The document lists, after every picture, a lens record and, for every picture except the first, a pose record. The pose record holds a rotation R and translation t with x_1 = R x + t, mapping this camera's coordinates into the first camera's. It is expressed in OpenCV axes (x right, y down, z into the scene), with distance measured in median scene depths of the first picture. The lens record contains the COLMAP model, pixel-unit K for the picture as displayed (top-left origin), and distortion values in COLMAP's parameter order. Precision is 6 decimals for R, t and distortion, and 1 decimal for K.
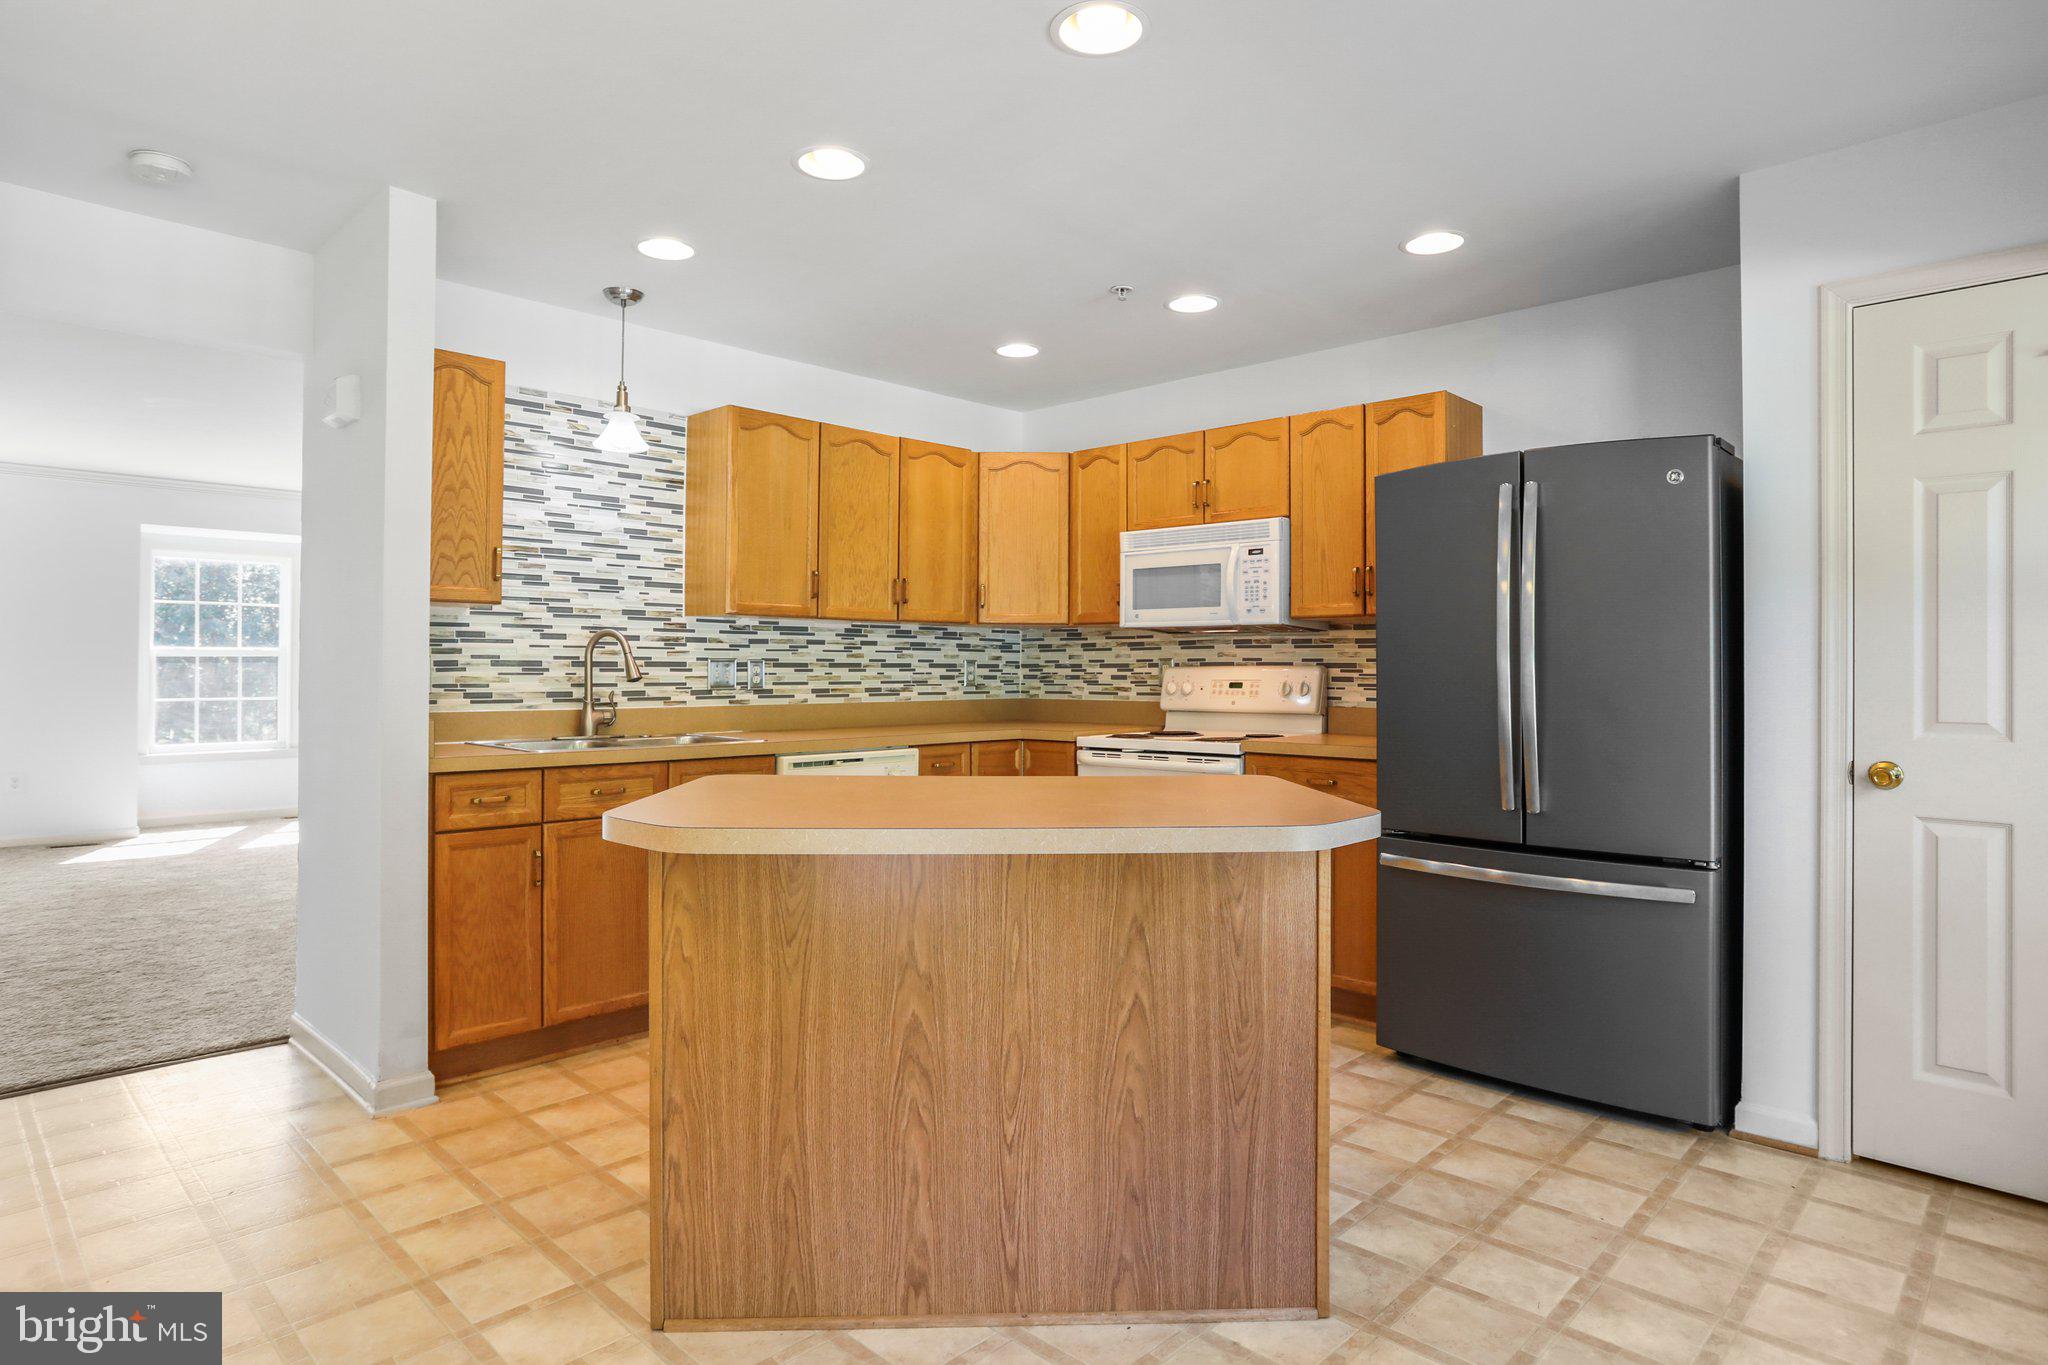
lens RADIAL K [[1124.7, 0, 1021.1], [0, 1124.7, 656.7], [0, 0, 1]] dist [-0.049498, 0.025250]
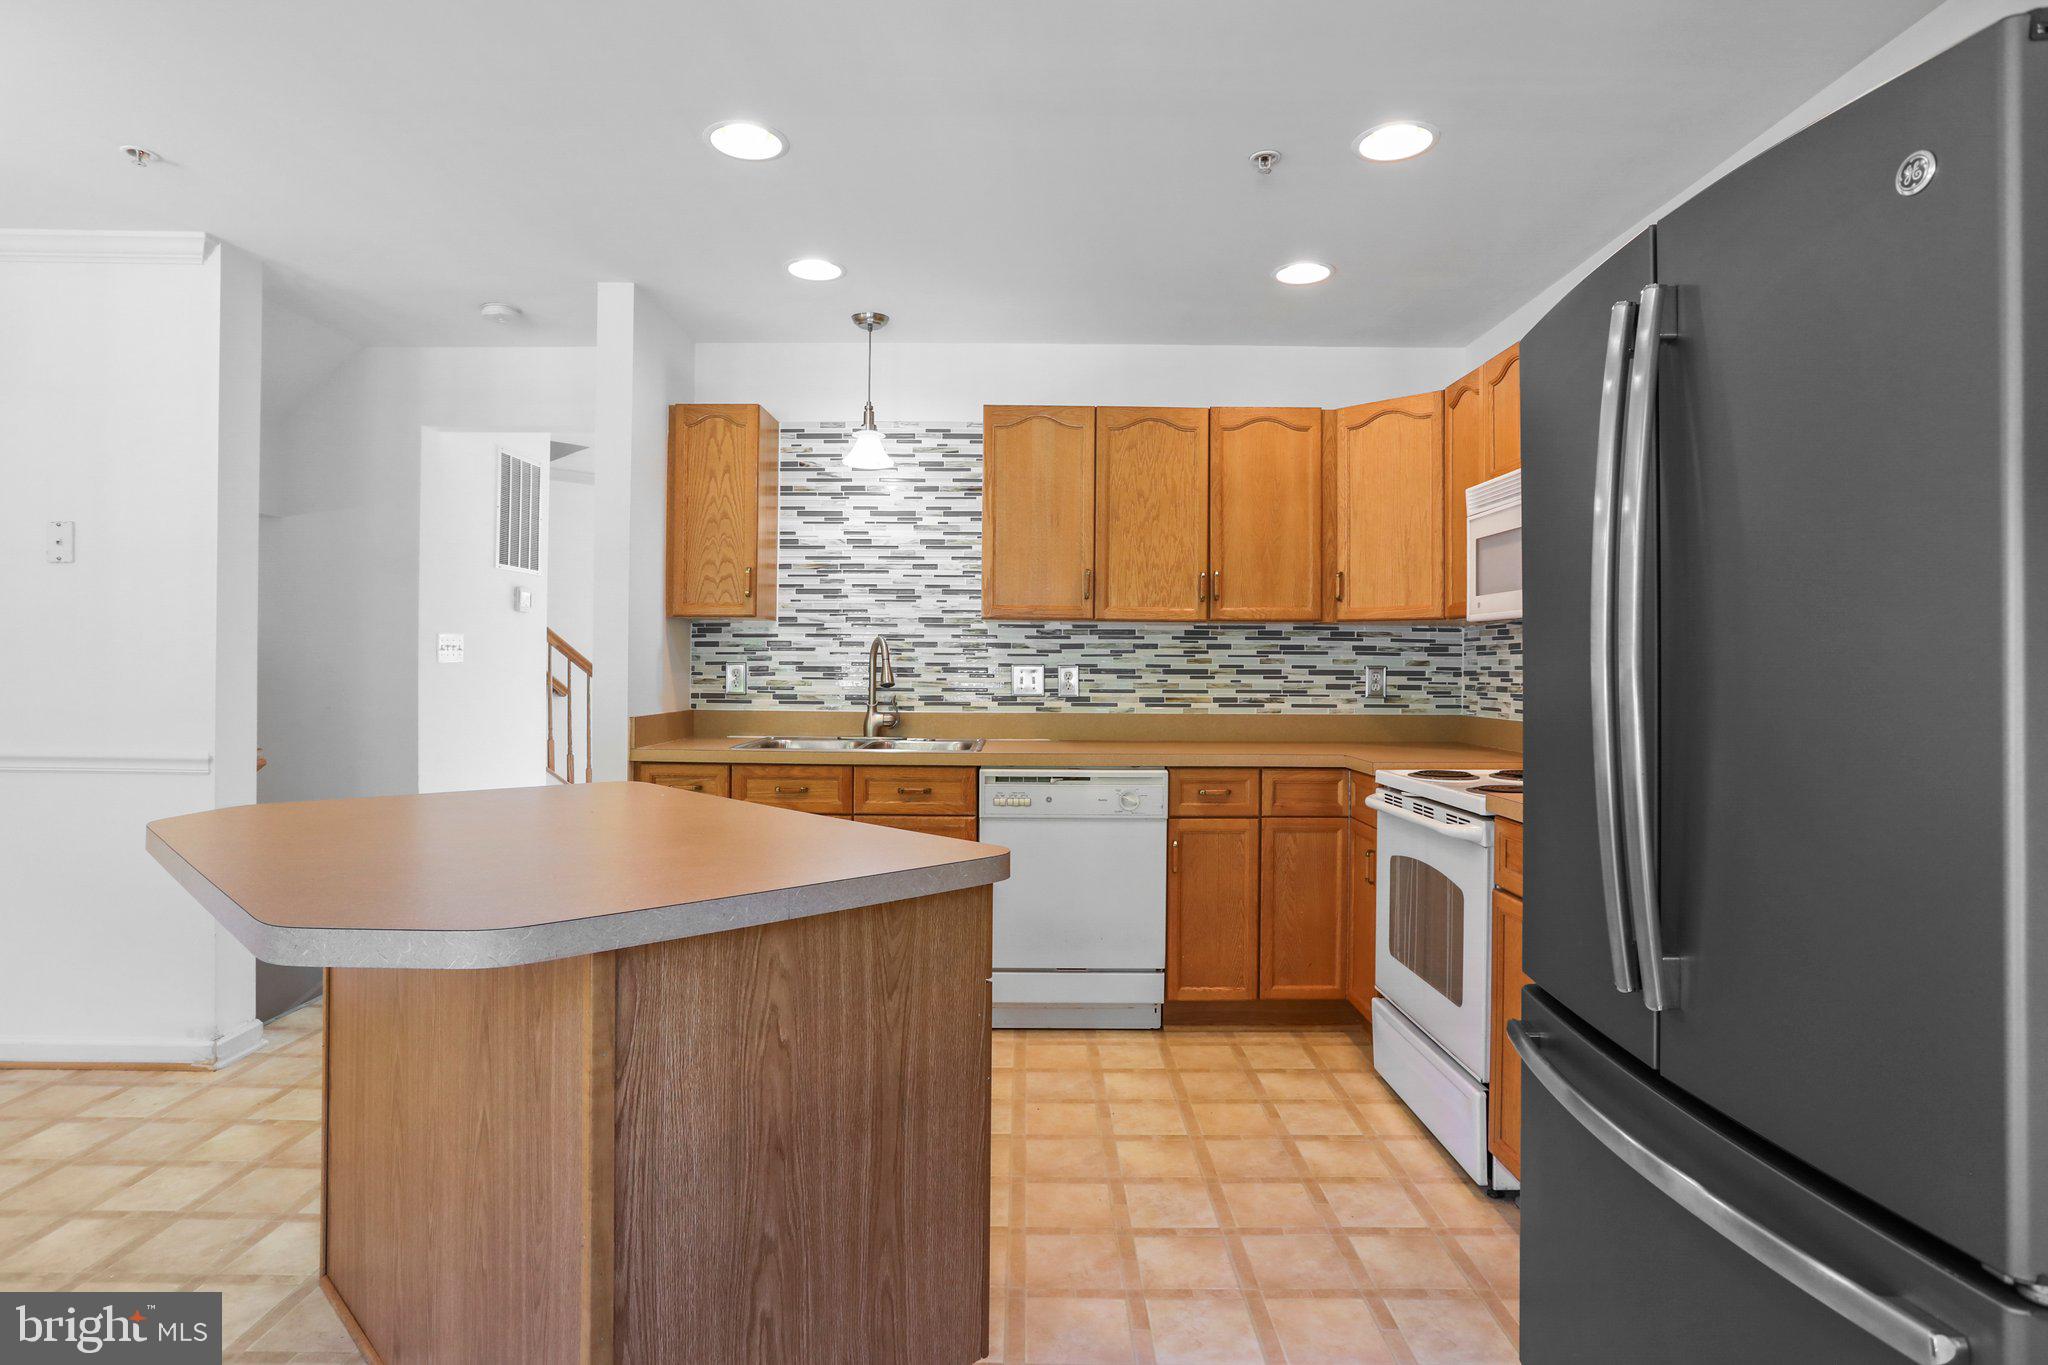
lens RADIAL K [[1069.2, 0, 1027.1], [0, 1069.2, 657.6], [0, 0, 1]] dist [-0.072818, 0.041604]
pose [[0.695818, -0.002004, -0.718216, 0.415900], [0.002229, 0.999997, -0.000630, -0.003761], [0.718215, -0.001163, 0.695820, 0.364506]]
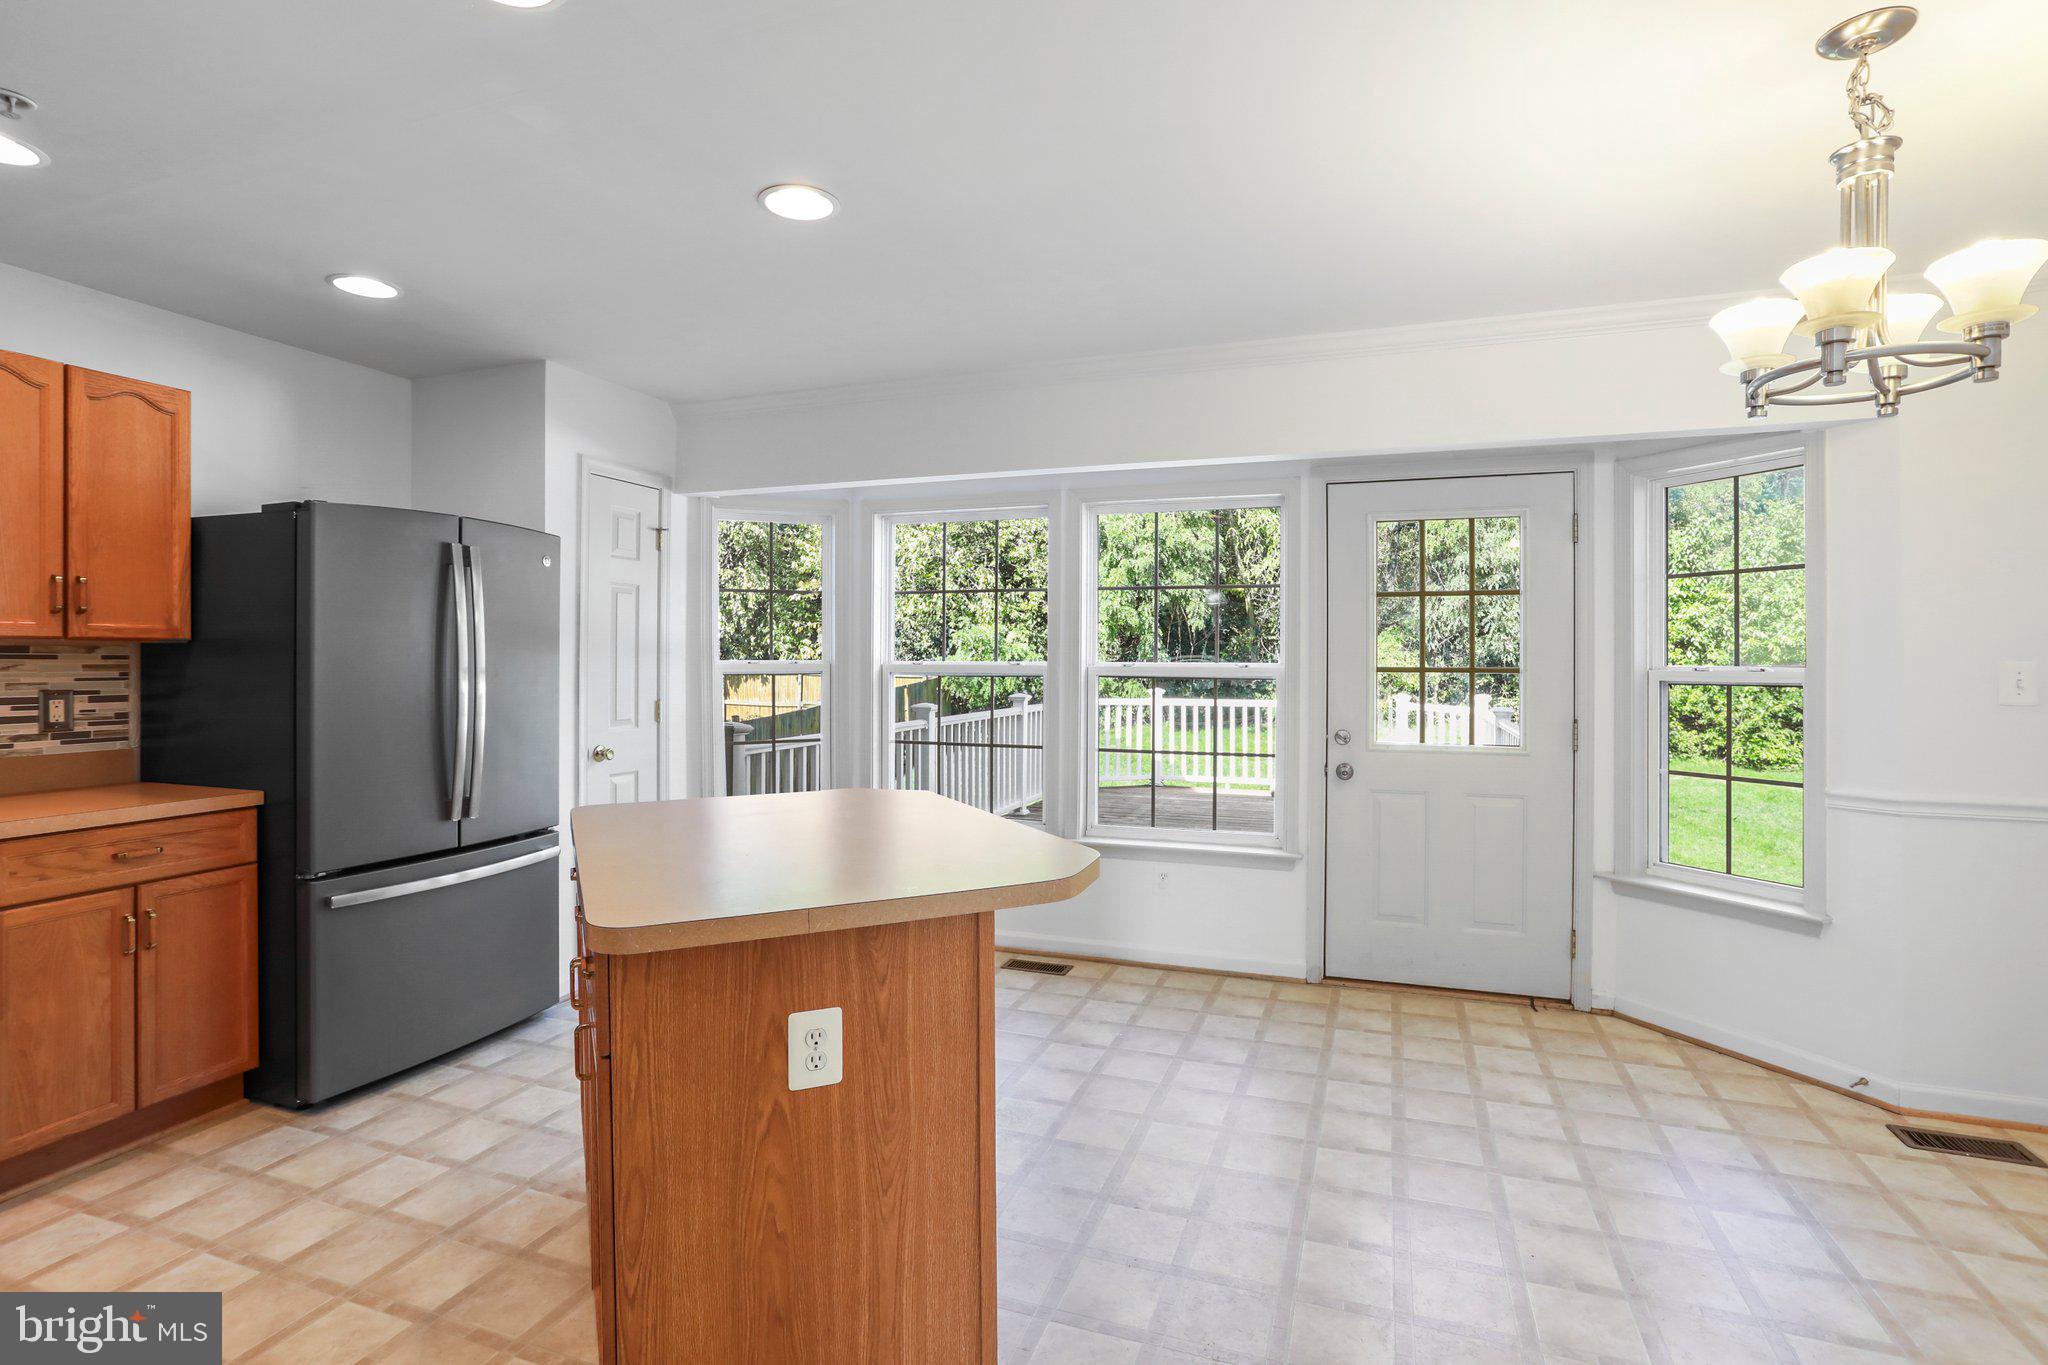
lens RADIAL K [[985.5, 0, 1025.2], [0, 985.5, 657.7], [0, 0, 1]] dist [-0.055592, 0.027493]
pose [[-0.399746, -0.002944, 0.916621, -0.532875], [-0.011460, 0.999933, -0.001787, -0.028283], [-0.916554, -0.011218, -0.399753, 0.617790]]
